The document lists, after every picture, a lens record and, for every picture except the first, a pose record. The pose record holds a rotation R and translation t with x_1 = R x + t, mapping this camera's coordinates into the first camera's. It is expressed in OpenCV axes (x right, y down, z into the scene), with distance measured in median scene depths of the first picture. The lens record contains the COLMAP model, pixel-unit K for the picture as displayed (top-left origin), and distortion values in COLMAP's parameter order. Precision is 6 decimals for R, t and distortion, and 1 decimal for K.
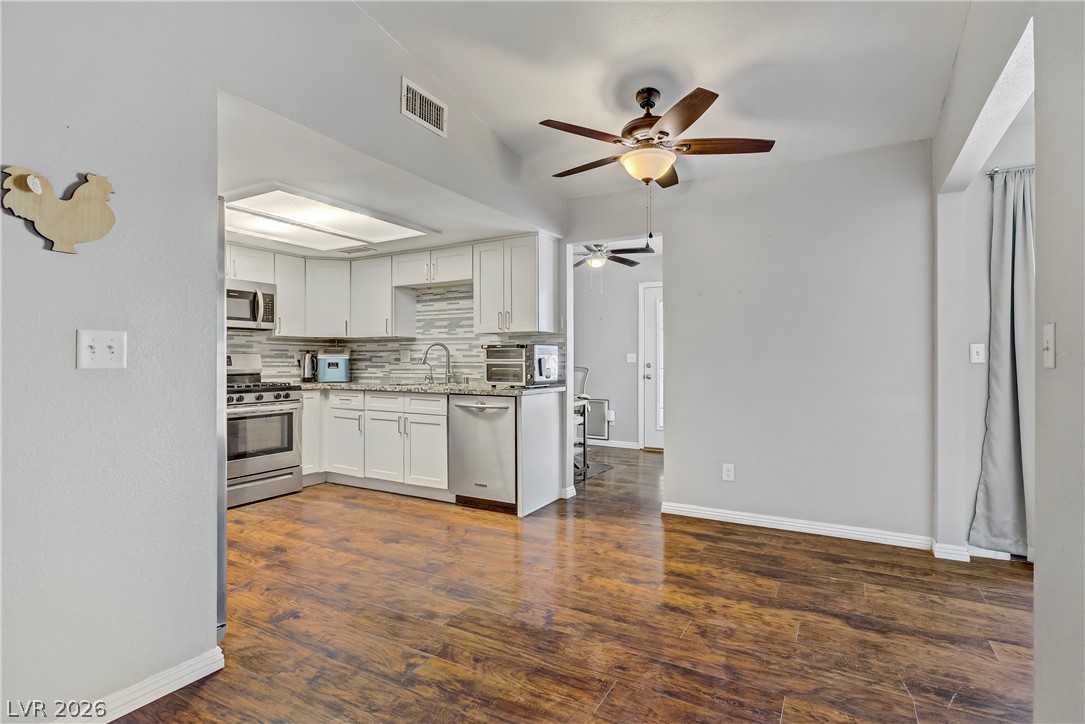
lens RADIAL K [[523.6, 0, 548.2], [0, 523.6, 358.1], [0, 0, 1]] dist [0.002596, -0.000215]
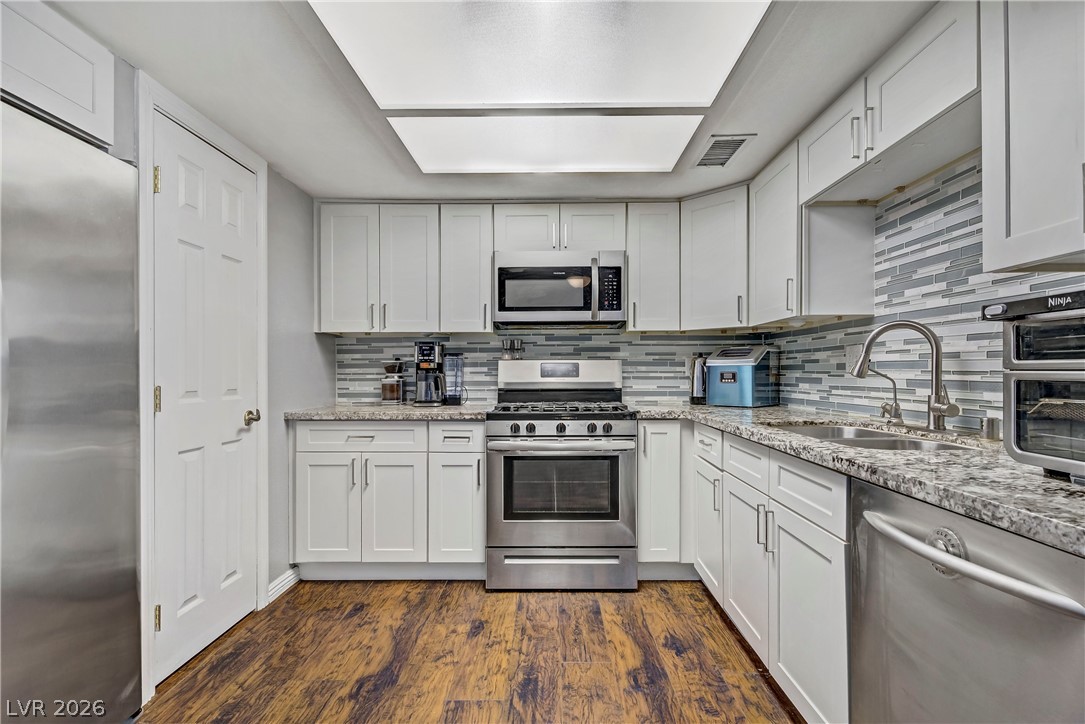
lens RADIAL K [[523.6, 0, 547.0], [0, 523.6, 372.8], [0, 0, 1]] dist [0.002596, -0.000215]
pose [[0.482014, 0.001736, -0.876162, -0.003507], [0.008361, 0.999943, 0.006581, 0.004312], [0.876124, -0.010498, 0.481972, 0.691237]]
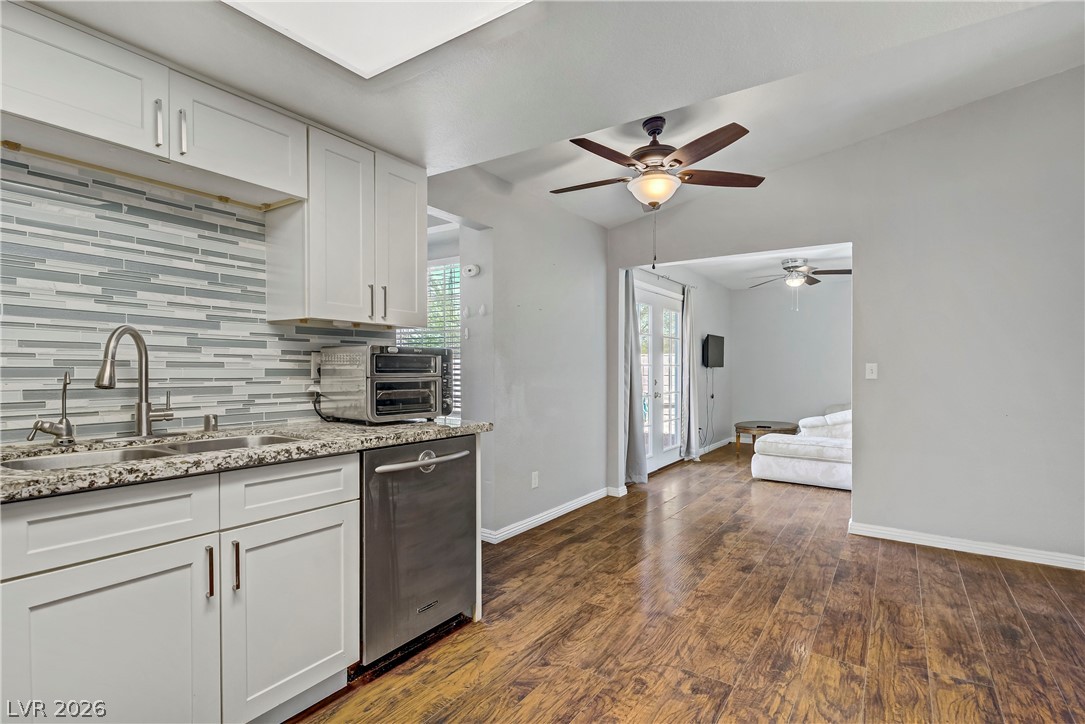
lens RADIAL K [[523.6, 0, 538.1], [0, 523.6, 374.4], [0, 0, 1]] dist [0.002596, -0.000215]
pose [[0.093807, -0.009221, 0.995548, -0.628688], [-0.011977, 0.999874, 0.010389, -0.004070], [-0.995518, -0.012898, 0.093685, 0.805171]]
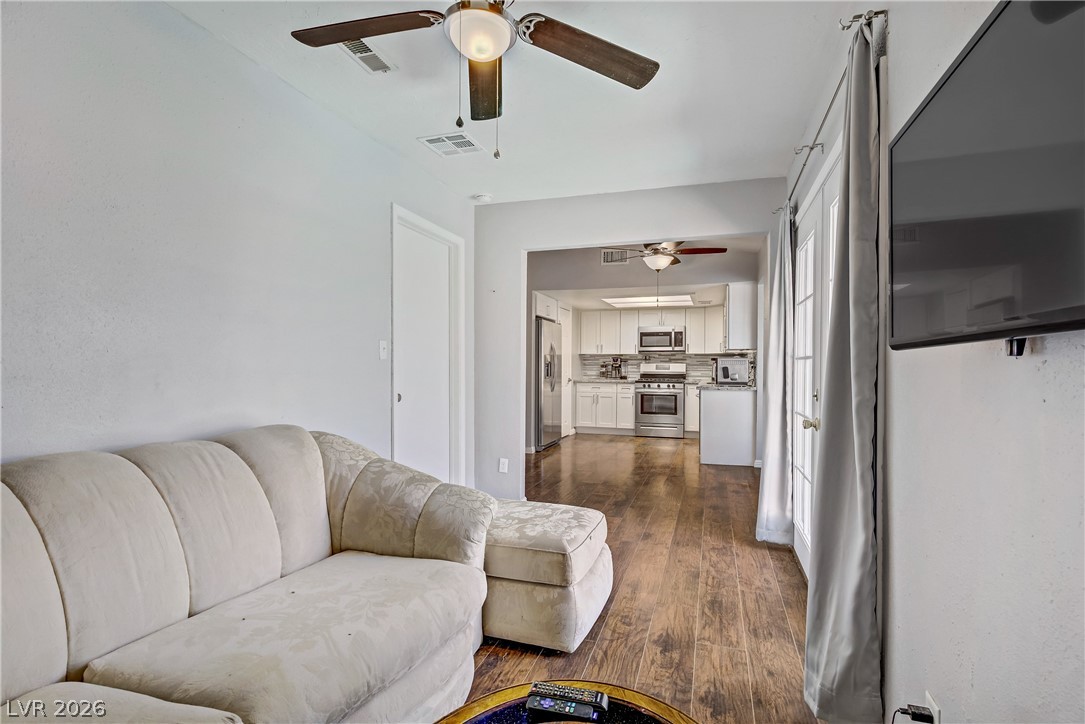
lens RADIAL K [[523.6, 0, 558.8], [0, 523.6, 369.6], [0, 0, 1]] dist [0.002596, -0.000215]
pose [[0.220713, 0.010746, -0.975280, 1.346263], [0.001974, 0.999932, 0.011464, -0.010275], [0.975337, -0.004456, 0.220677, 0.185157]]
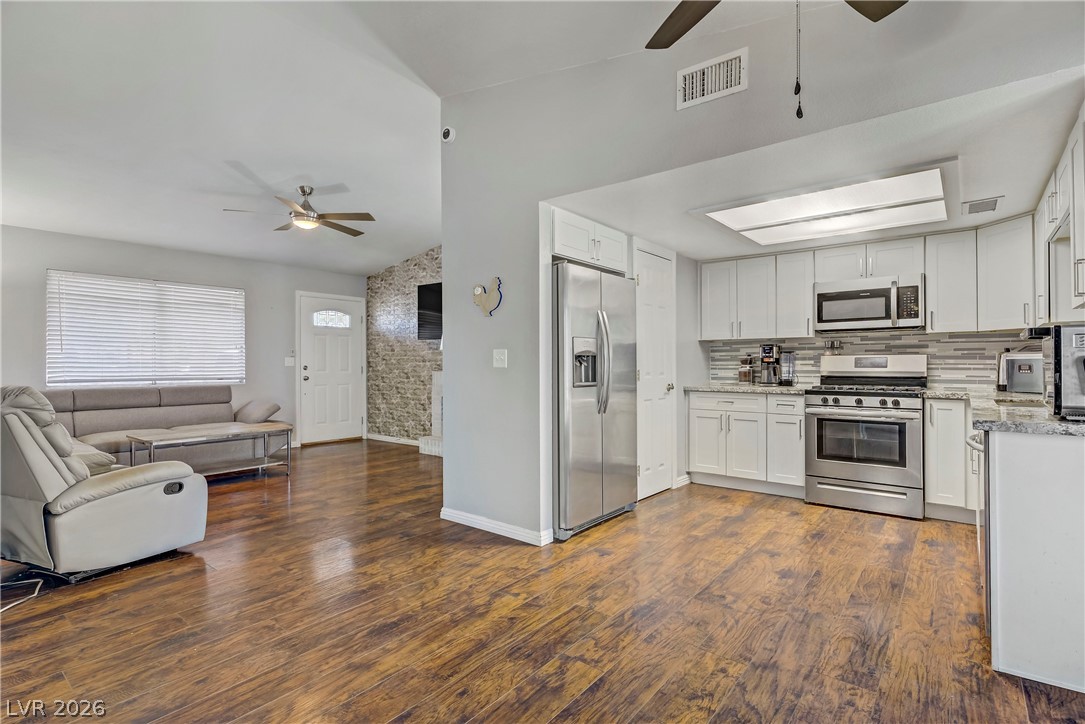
lens RADIAL K [[523.6, 0, 550.2], [0, 523.6, 362.3], [0, 0, 1]] dist [0.002596, -0.000215]
pose [[-0.156119, -0.002291, -0.987736, 0.482336], [0.008861, 0.999954, -0.003720, 0.003110], [0.987699, -0.009333, -0.156091, 0.605673]]
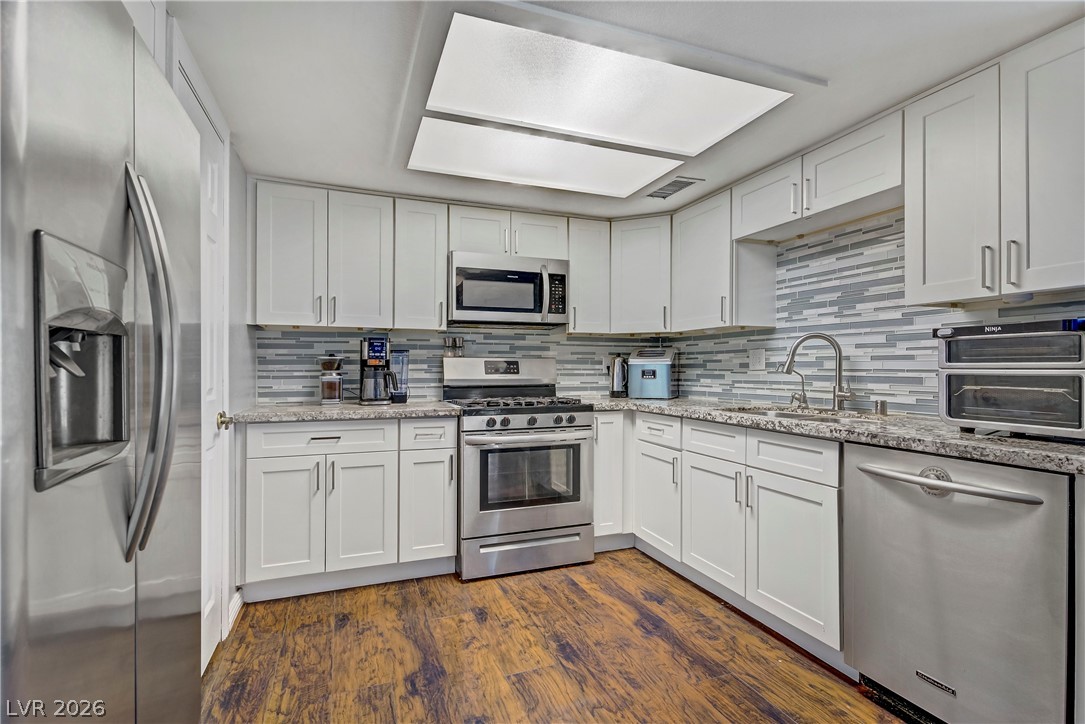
lens RADIAL K [[523.6, 0, 549.6], [0, 523.6, 369.1], [0, 0, 1]] dist [0.002596, -0.000215]
pose [[0.775086, 0.001580, -0.631854, -0.100407], [0.003868, 0.999966, 0.007246, 0.002500], [0.631844, -0.008061, 0.775054, 0.490730]]
